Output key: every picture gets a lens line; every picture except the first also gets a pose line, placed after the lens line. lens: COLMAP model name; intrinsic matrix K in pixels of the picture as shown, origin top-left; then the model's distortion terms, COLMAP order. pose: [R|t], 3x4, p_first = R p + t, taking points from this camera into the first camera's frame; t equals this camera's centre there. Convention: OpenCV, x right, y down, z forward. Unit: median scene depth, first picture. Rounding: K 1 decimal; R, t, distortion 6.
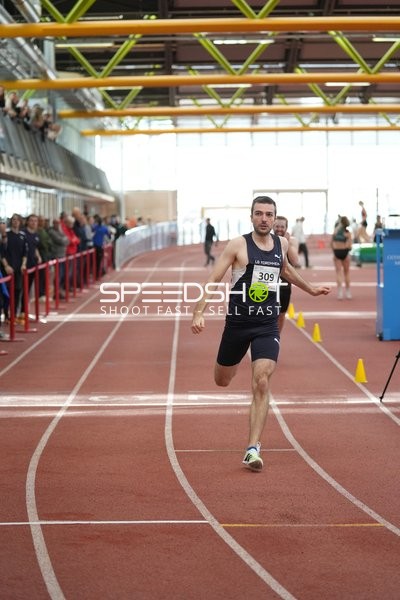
lens RADIAL K [[1568.9, 0, 198.8], [0, 1568.9, 299.8], [0, 0, 1]] dist [-0.192674, 0.362596]
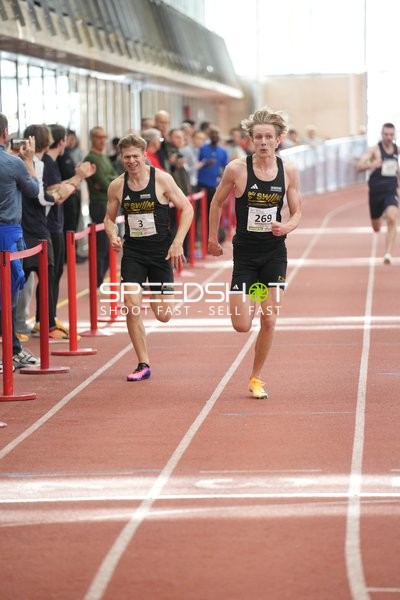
lens RADIAL K [[3445.0, 0, 218.3], [0, 3445.0, 312.1], [0, 0, 1]] dist [2.270310, 9.195133]
pose [[0.997912, -0.005917, -0.064318, 0.010539], [0.006346, 0.999959, 0.006476, -0.000311], [0.064277, -0.006871, 0.997908, -0.130669]]
